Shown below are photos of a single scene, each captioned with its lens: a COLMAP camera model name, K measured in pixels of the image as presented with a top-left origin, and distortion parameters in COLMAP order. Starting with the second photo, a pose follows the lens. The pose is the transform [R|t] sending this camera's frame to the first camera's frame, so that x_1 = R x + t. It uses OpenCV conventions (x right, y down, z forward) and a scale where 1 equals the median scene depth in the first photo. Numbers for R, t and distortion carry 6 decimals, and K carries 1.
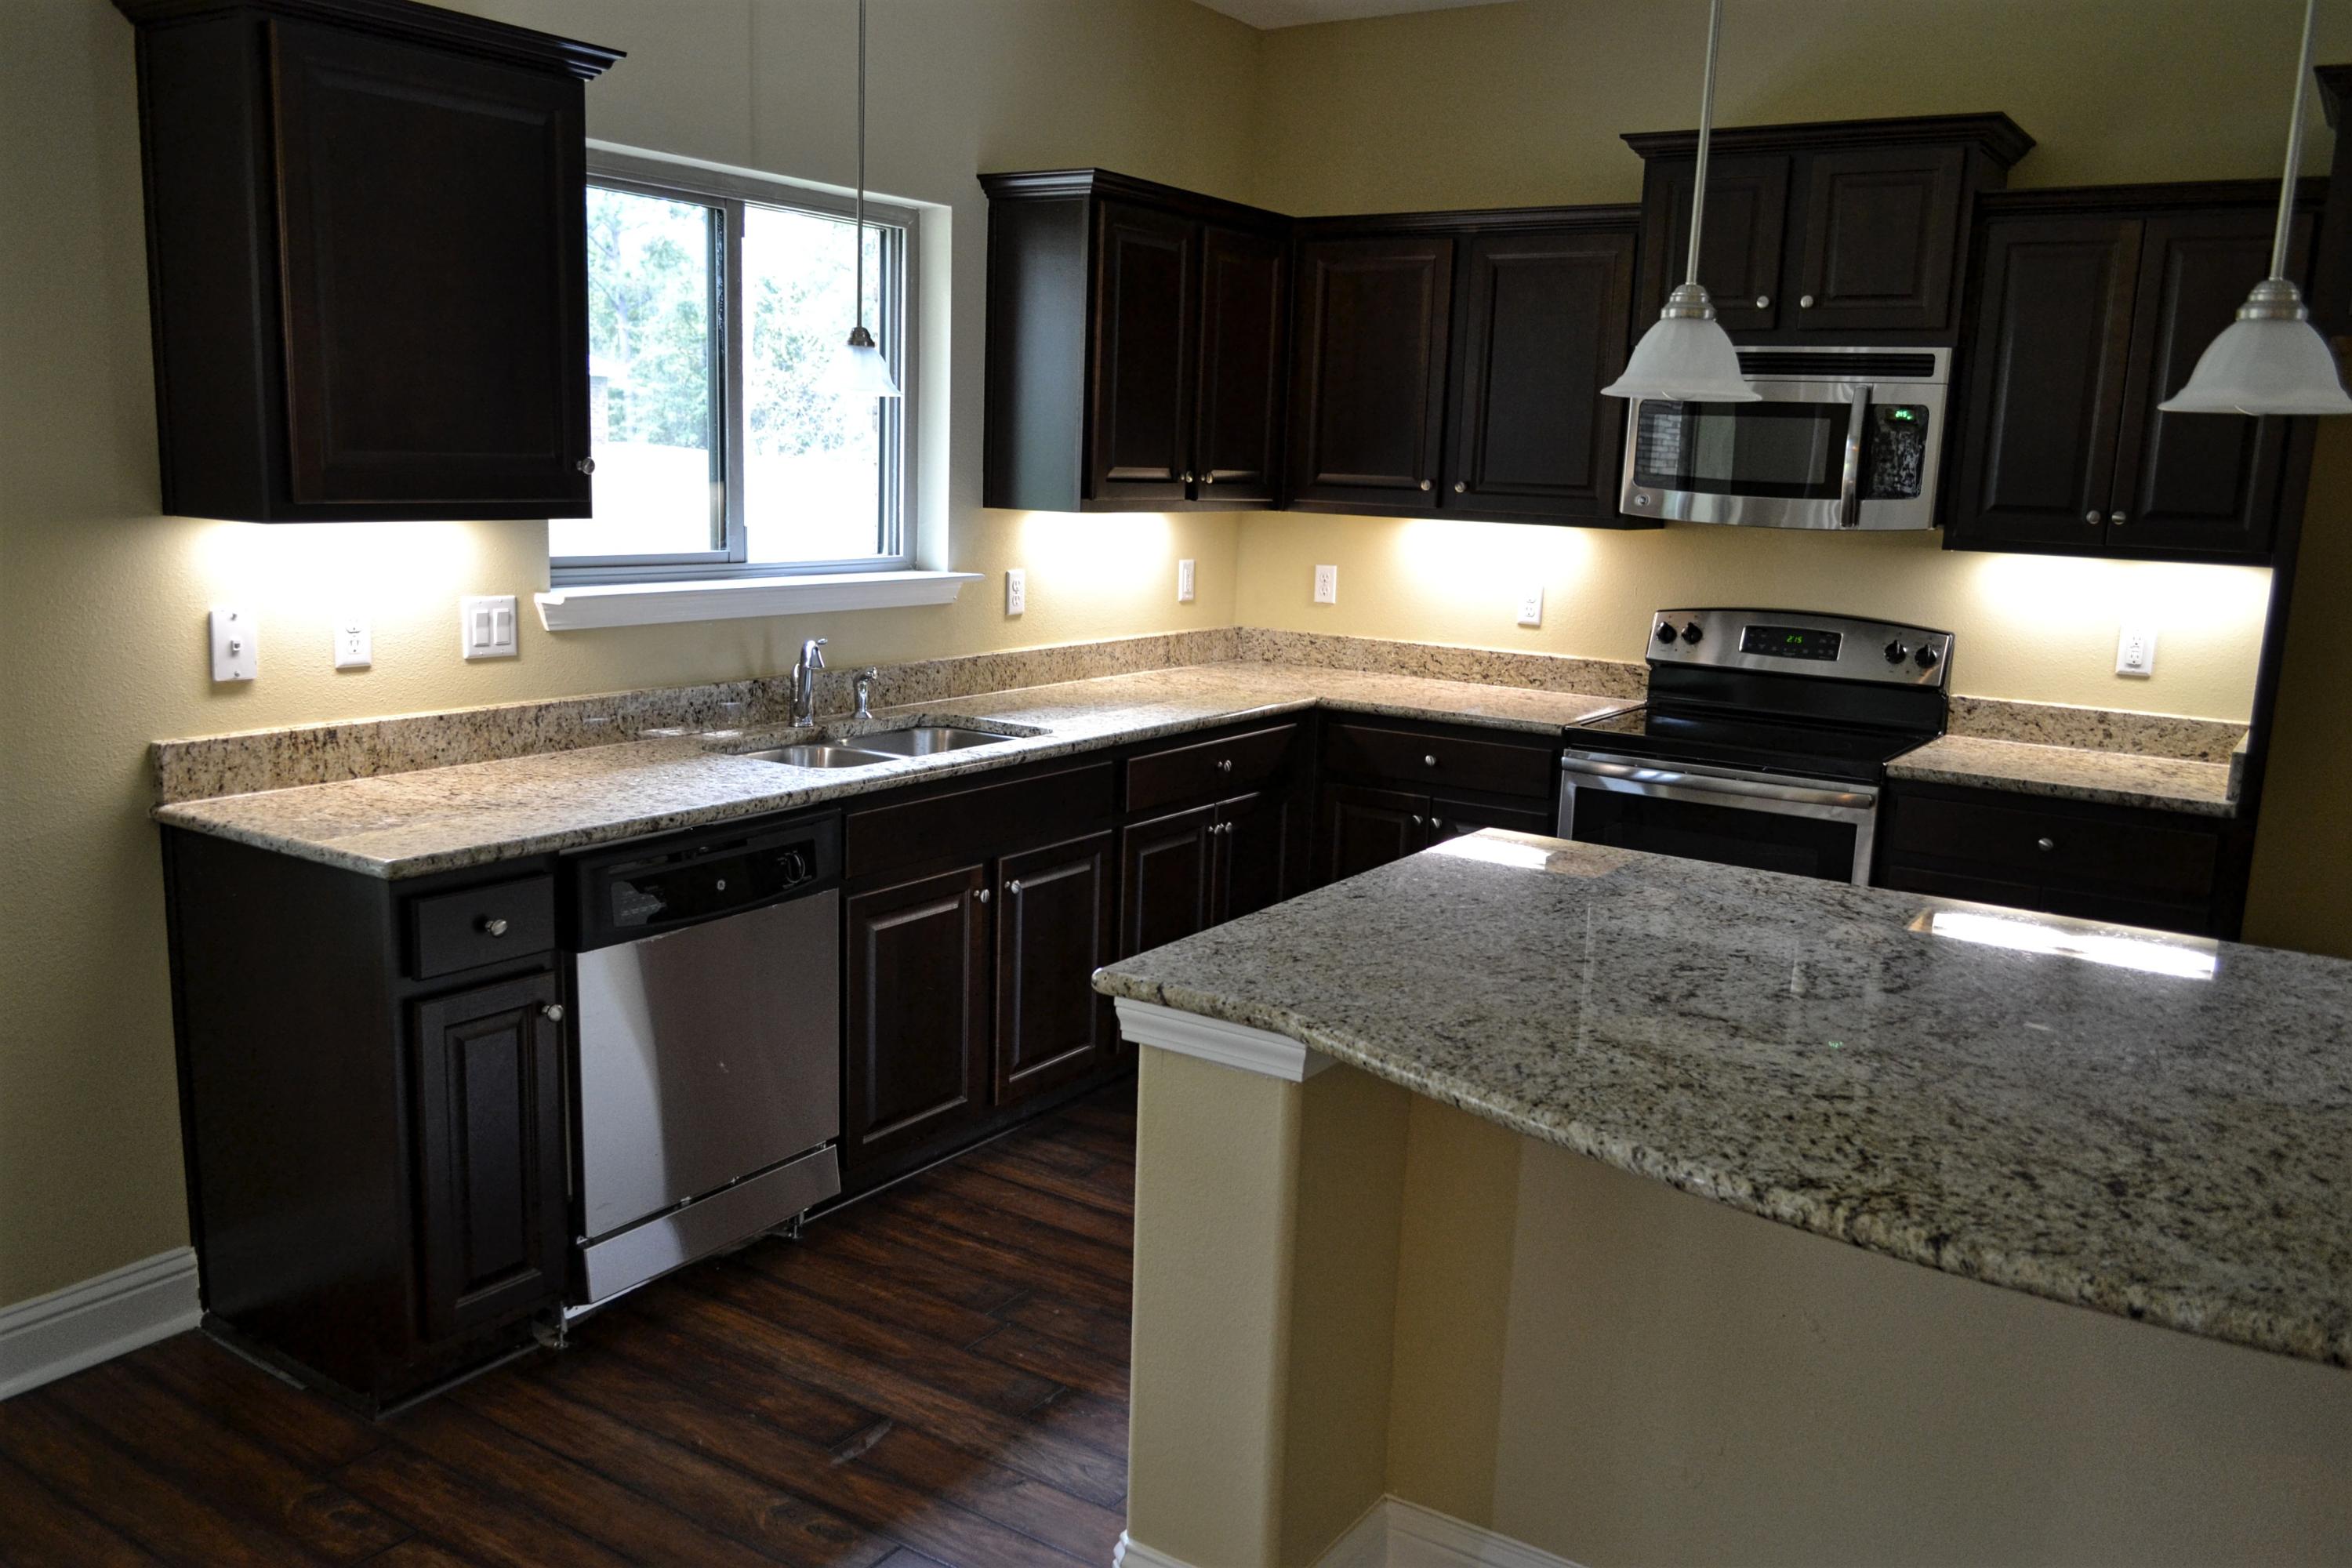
lens RADIAL K [[1873.4, 0, 1101.3], [0, 1873.4, 793.8], [0, 0, 1]] dist [-0.004997, -0.002384]
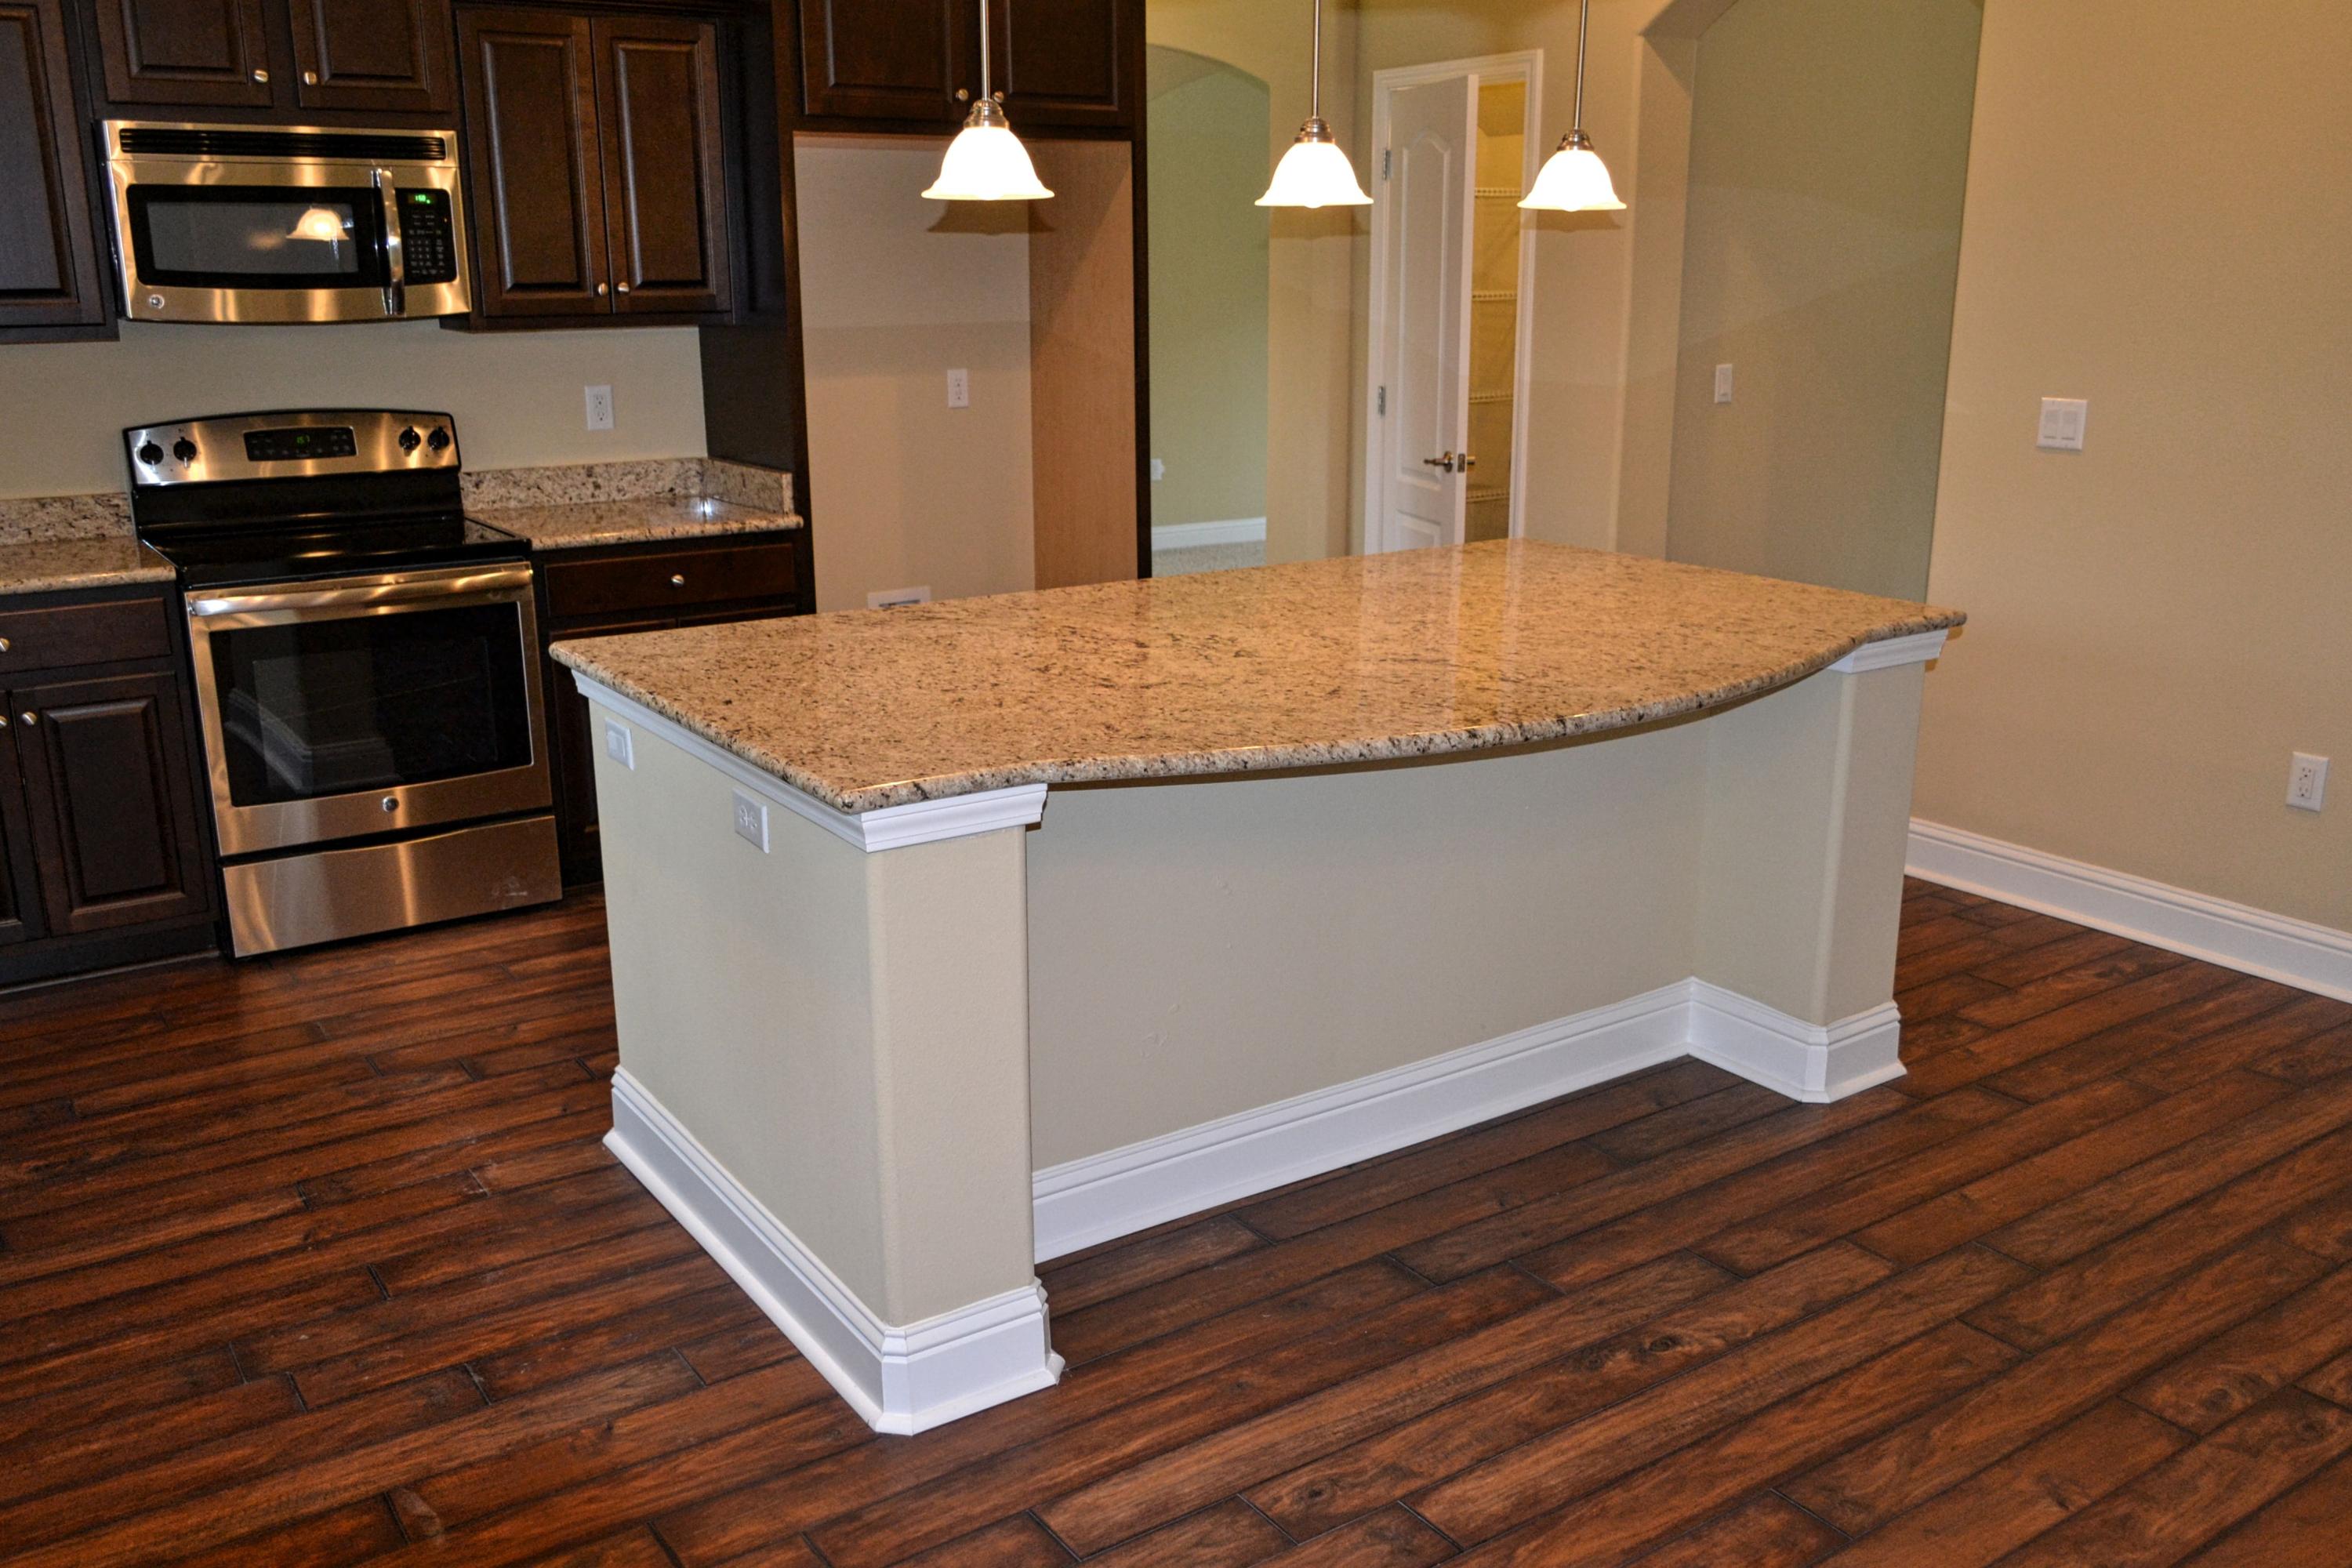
lens RADIAL K [[2022.0, 0, 1176.0], [0, 2022.0, 784.0], [0, 0, 1]] dist [0.009254, -0.002263]
pose [[0.365104, -0.273416, 0.889912, -0.574466], [0.188945, 0.957769, 0.216746, -0.071501], [-0.911591, 0.089009, 0.401346, 0.258834]]
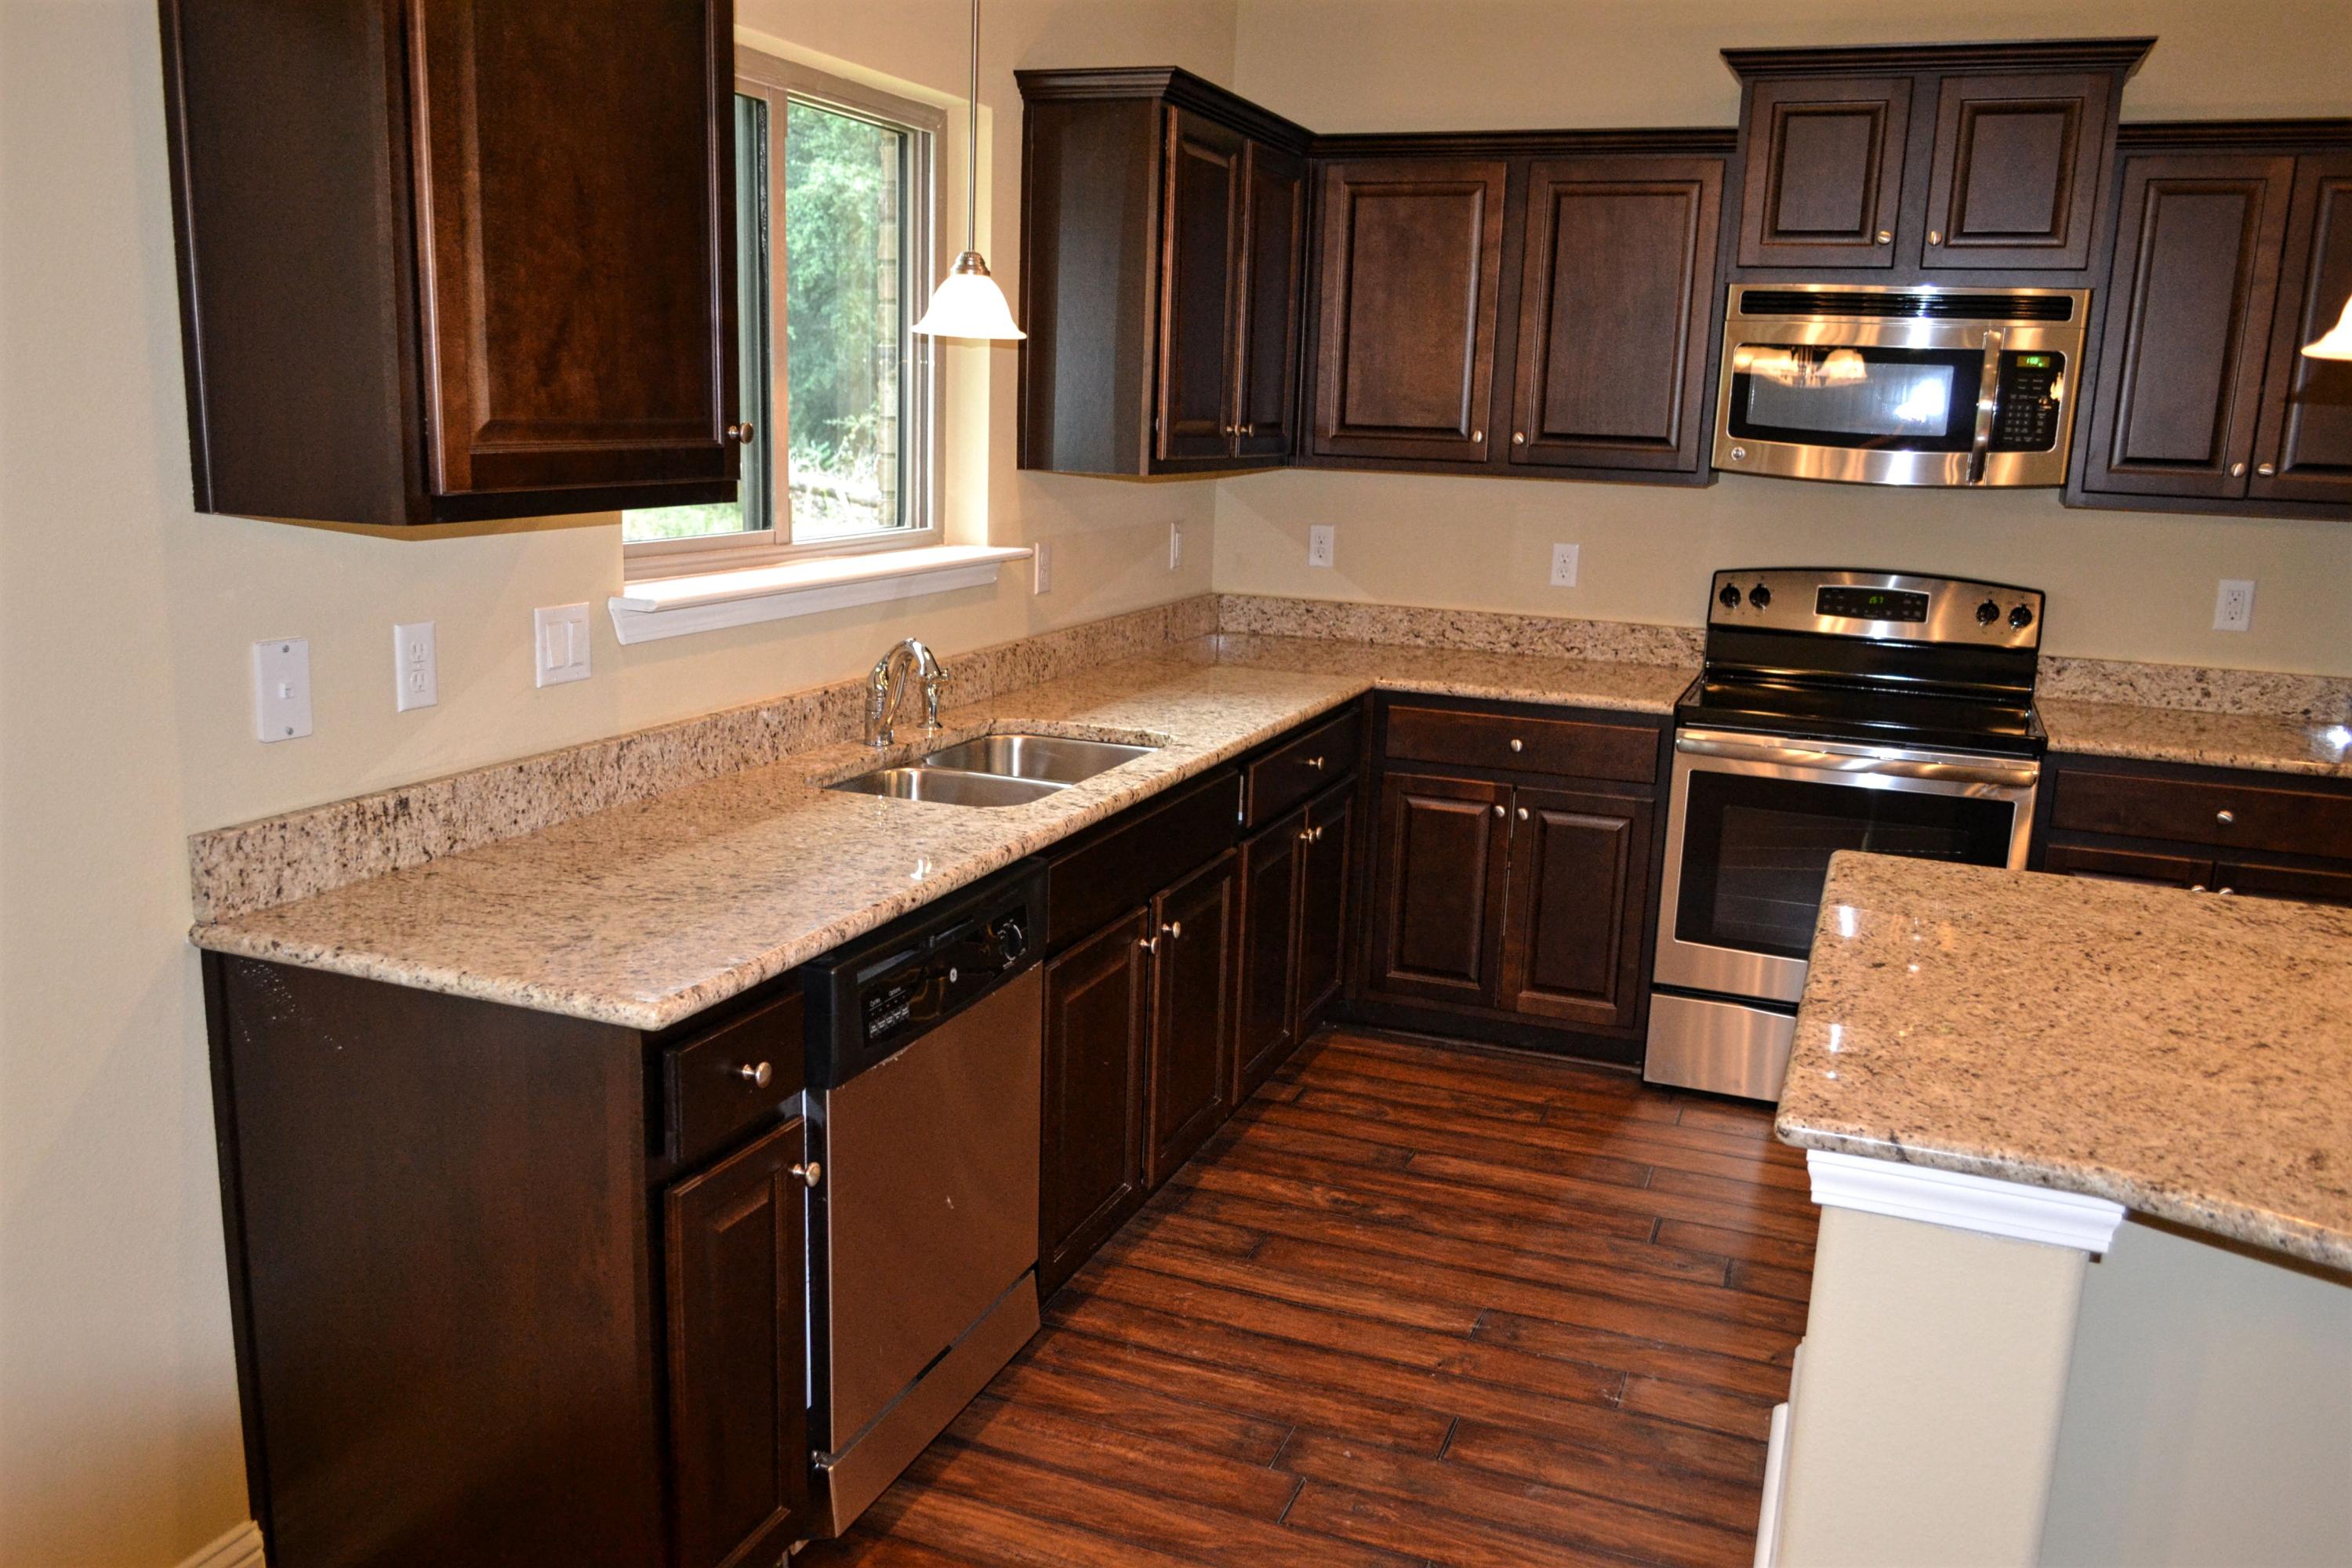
lens RADIAL K [[1891.3, 0, 1117.6], [0, 1891.3, 786.9], [0, 0, 1]] dist [-0.008301, -0.001728]
pose [[0.977085, -0.046190, 0.207779, -0.268475], [0.039772, 0.998597, 0.034961, -0.049138], [-0.209102, -0.025896, 0.977551, 0.199085]]
